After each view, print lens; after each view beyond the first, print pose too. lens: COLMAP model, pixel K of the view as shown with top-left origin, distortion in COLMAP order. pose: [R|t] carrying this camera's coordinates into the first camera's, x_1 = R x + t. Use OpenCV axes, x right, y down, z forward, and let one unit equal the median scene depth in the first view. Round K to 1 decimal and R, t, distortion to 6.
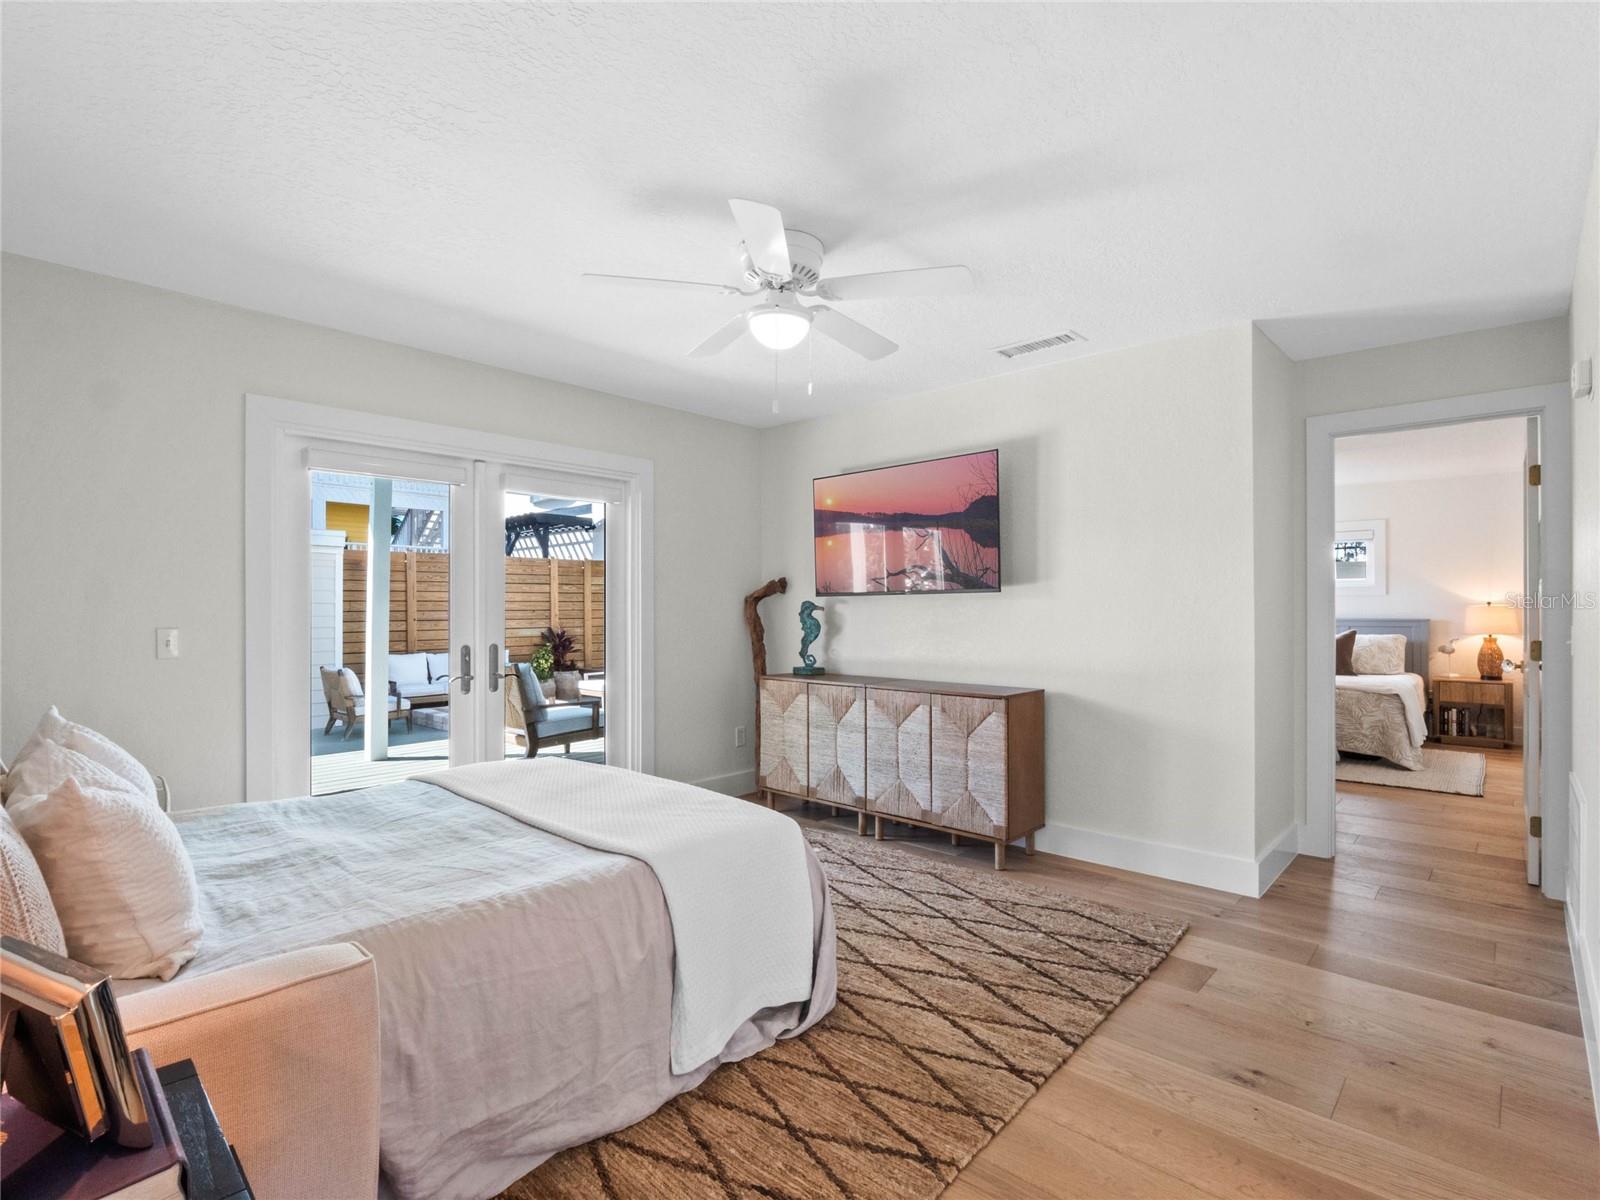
lens RADIAL K [[787.6, 0, 805.3], [0, 787.6, 602.5], [0, 0, 1]] dist [-0.010085, -0.002255]
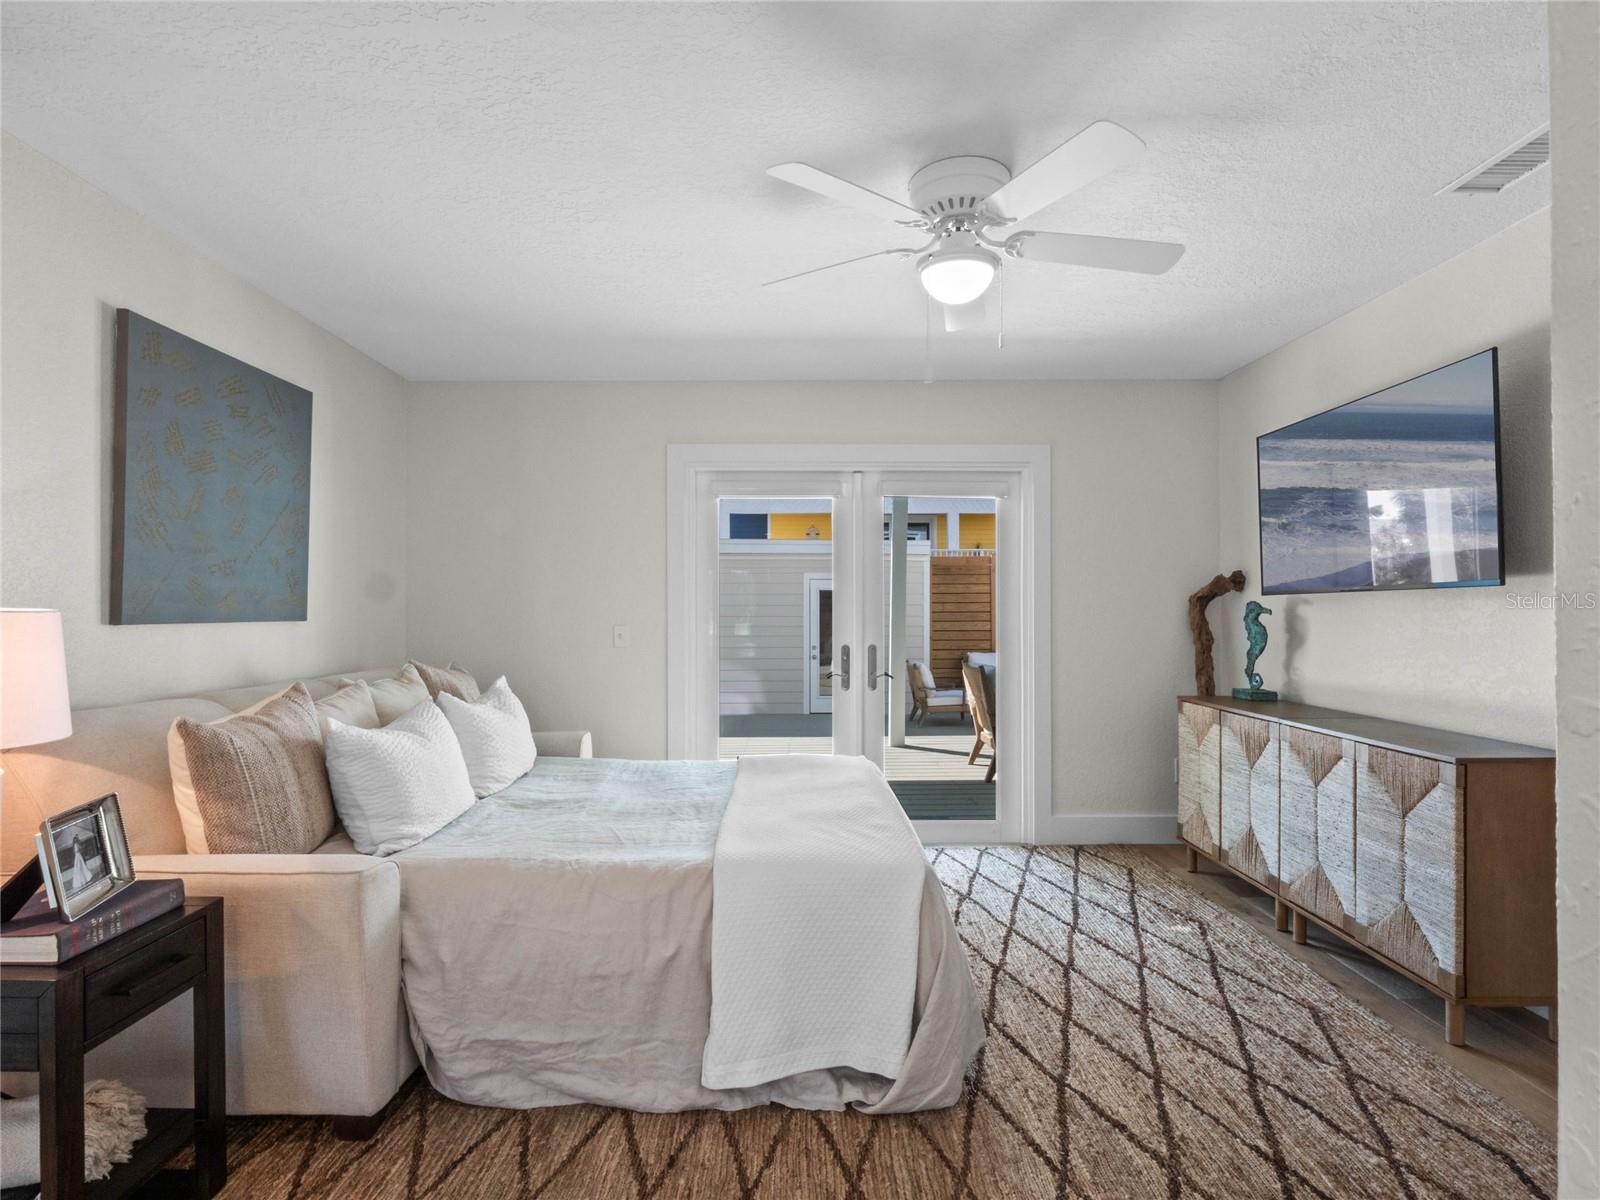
lens RADIAL K [[813.5, 0, 799.9], [0, 813.5, 604.9], [0, 0, 1]] dist [-0.005449, -0.003256]
pose [[0.689095, -0.002850, -0.724665, 0.448635], [0.004751, 0.999989, 0.000585, -0.002119], [0.724655, -0.003846, 0.689101, 0.262904]]
